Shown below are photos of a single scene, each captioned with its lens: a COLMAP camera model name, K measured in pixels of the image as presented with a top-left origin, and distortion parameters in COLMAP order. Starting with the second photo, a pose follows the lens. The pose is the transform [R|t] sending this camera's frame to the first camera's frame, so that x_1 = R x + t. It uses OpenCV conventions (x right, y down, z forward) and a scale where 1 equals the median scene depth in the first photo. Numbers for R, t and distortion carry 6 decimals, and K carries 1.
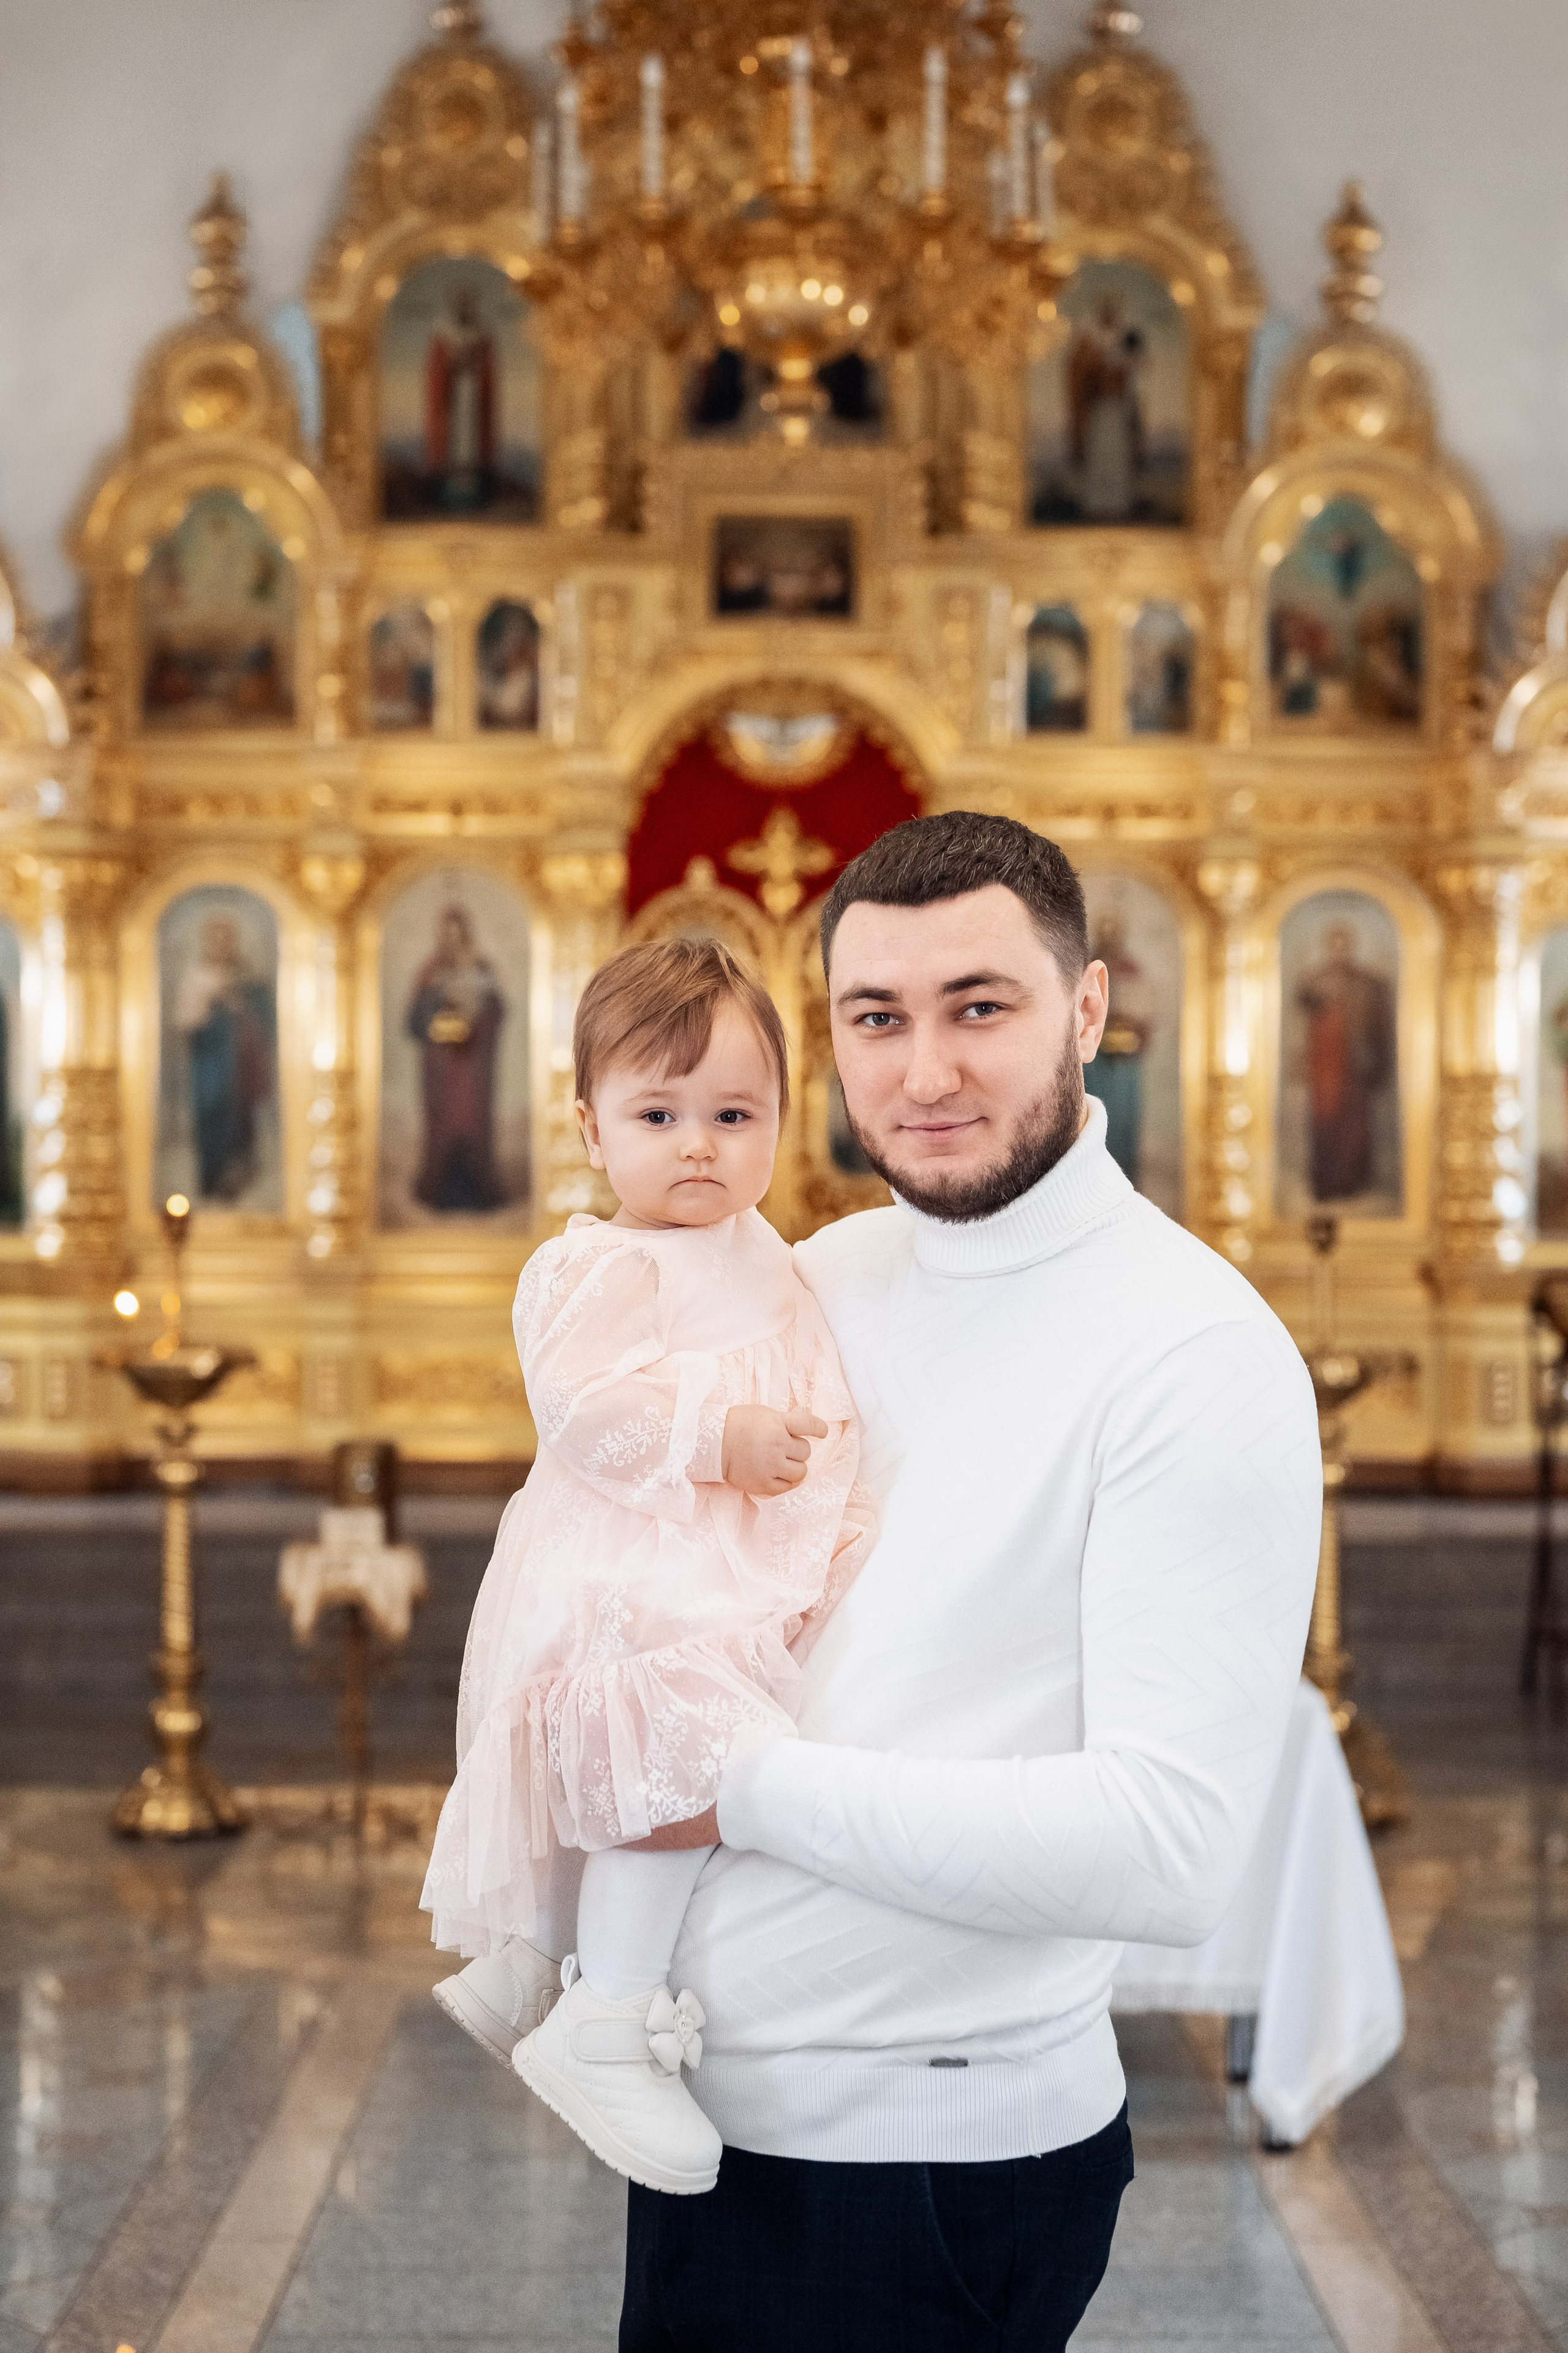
lens RADIAL K [[3525.4, 0, 784.0], [0, 3525.4, 1176.5], [0, 0, 1]] dist [-0.003757, 0.001593]
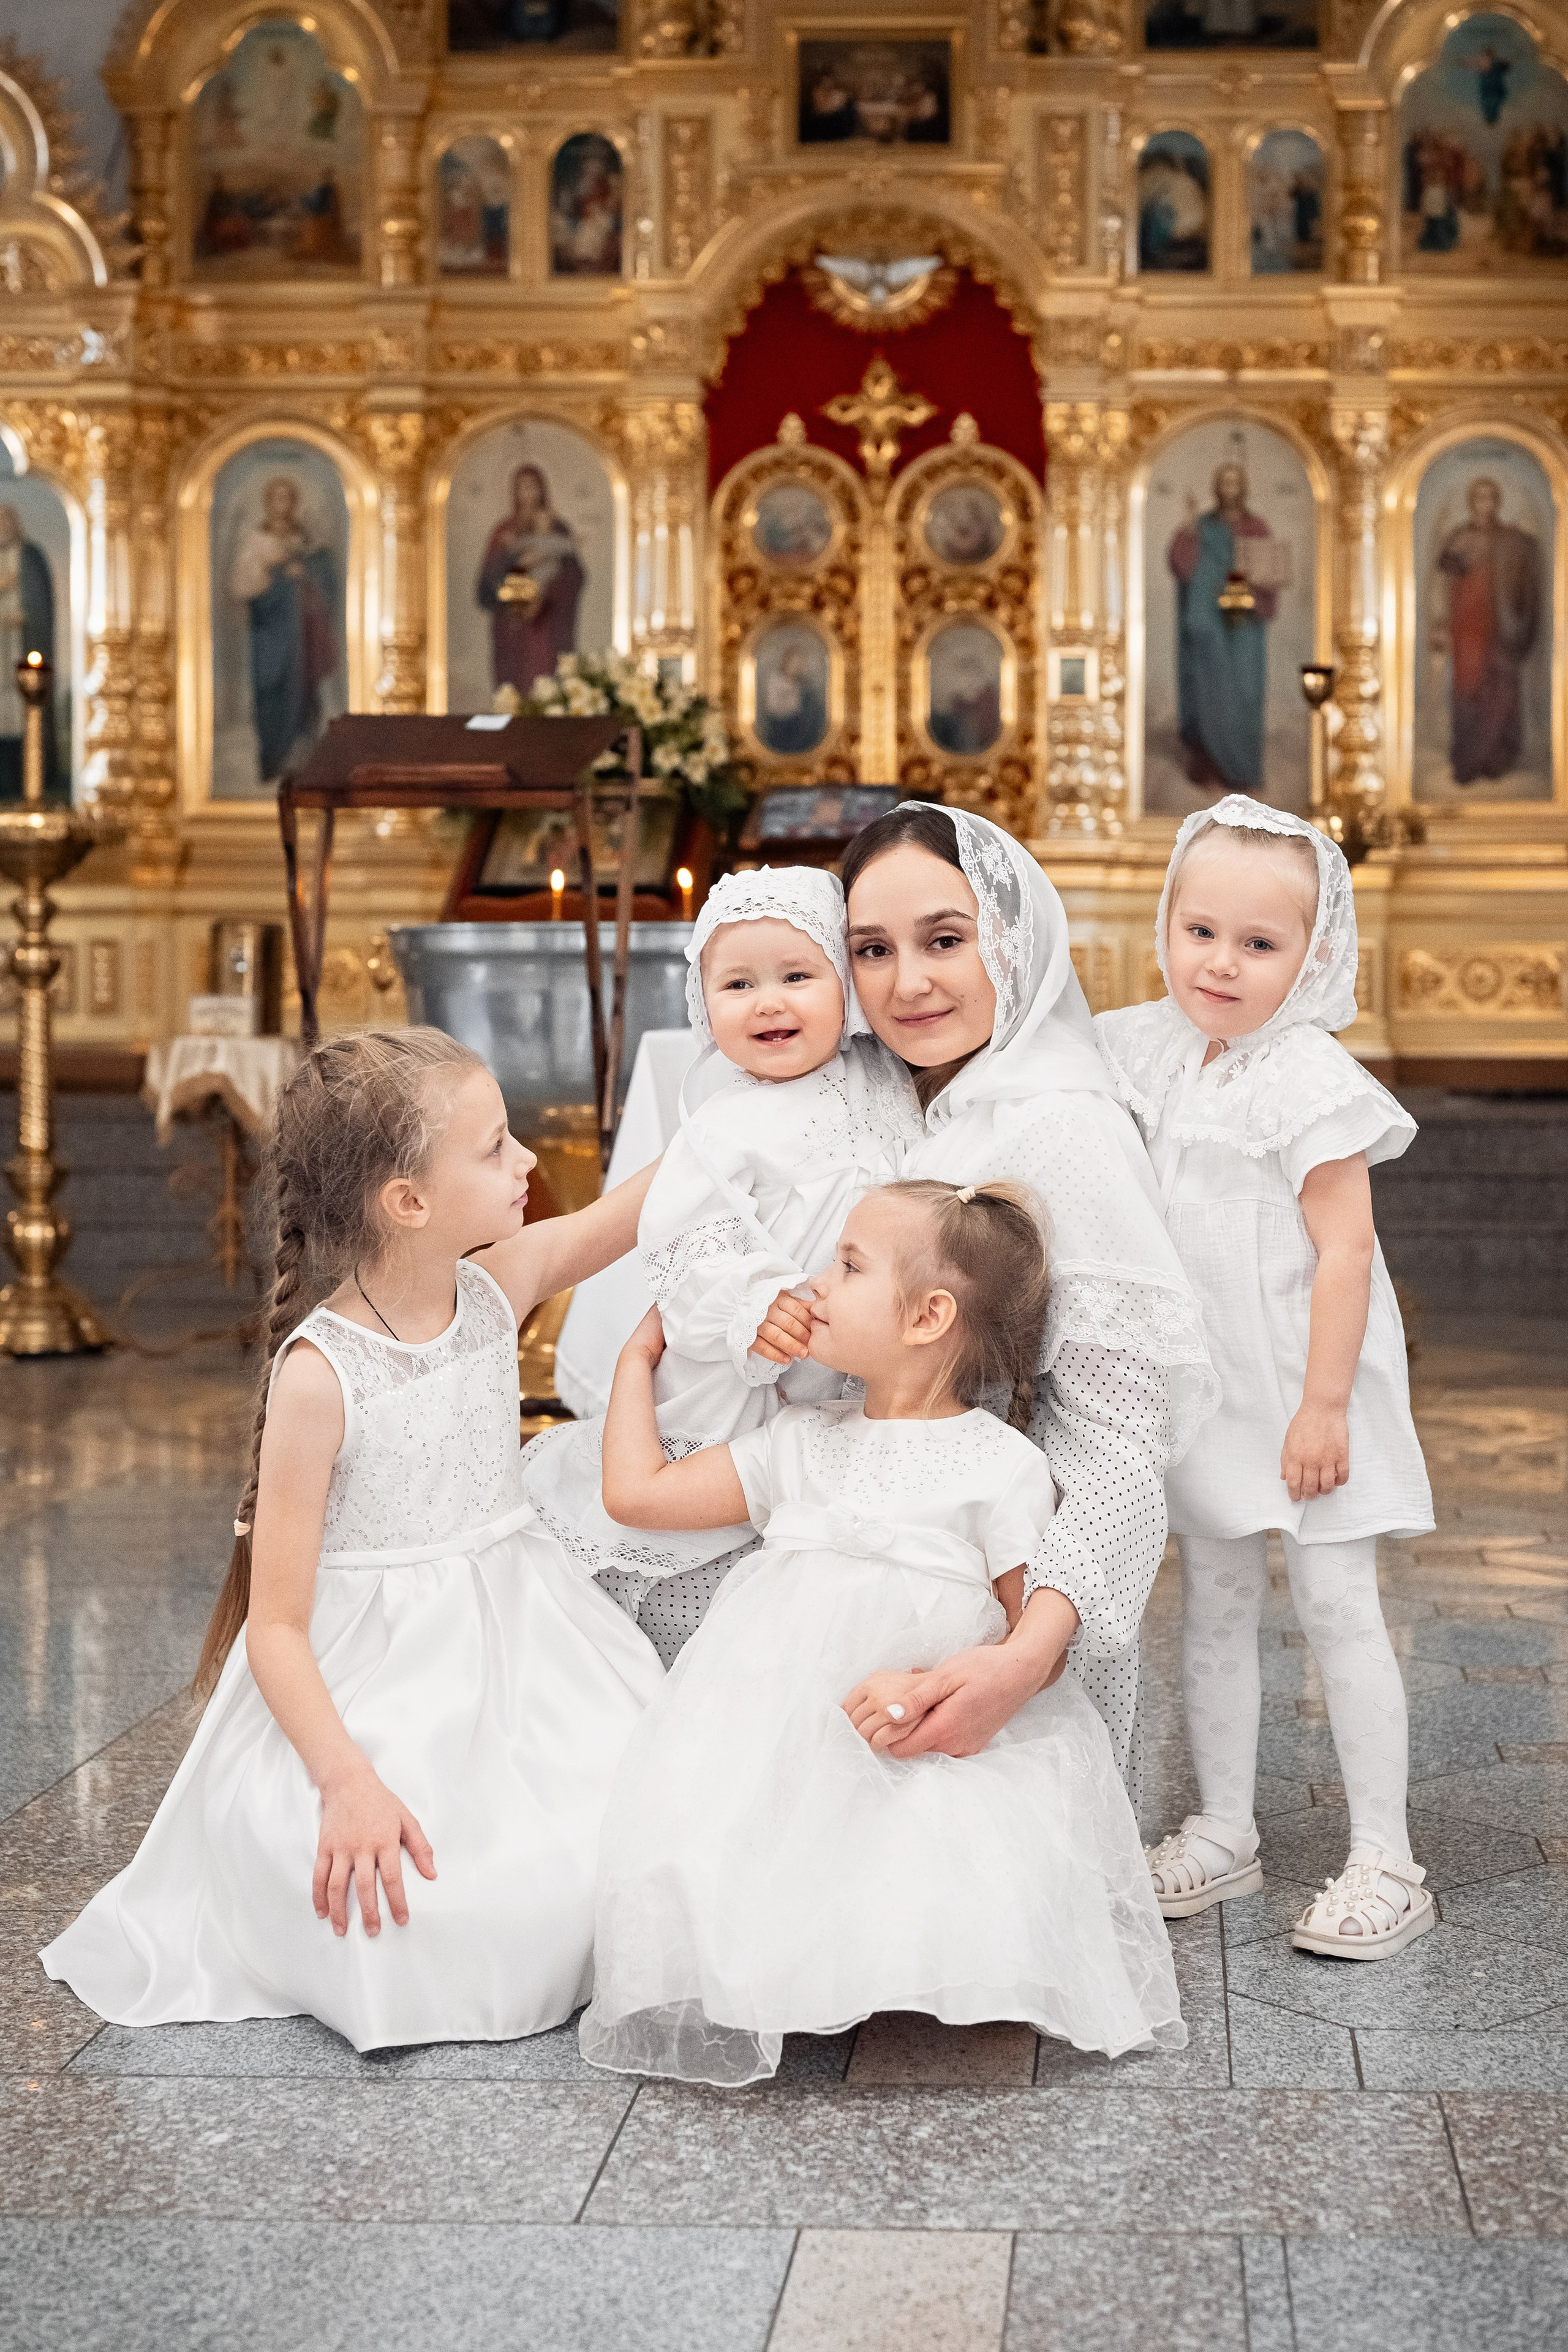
lens RADIAL K [[3495.7, 0, 1039.8], [0, 3495.7, 1006.3], [0, 0, 1]] dist [0.007366, -0.010442]
pose [[0.999325, -0.001352, -0.036714, 0.075762], [0.001709, 0.999952, 0.009681, 0.058199], [0.036699, -0.009738, 0.999279, 0.080418]]
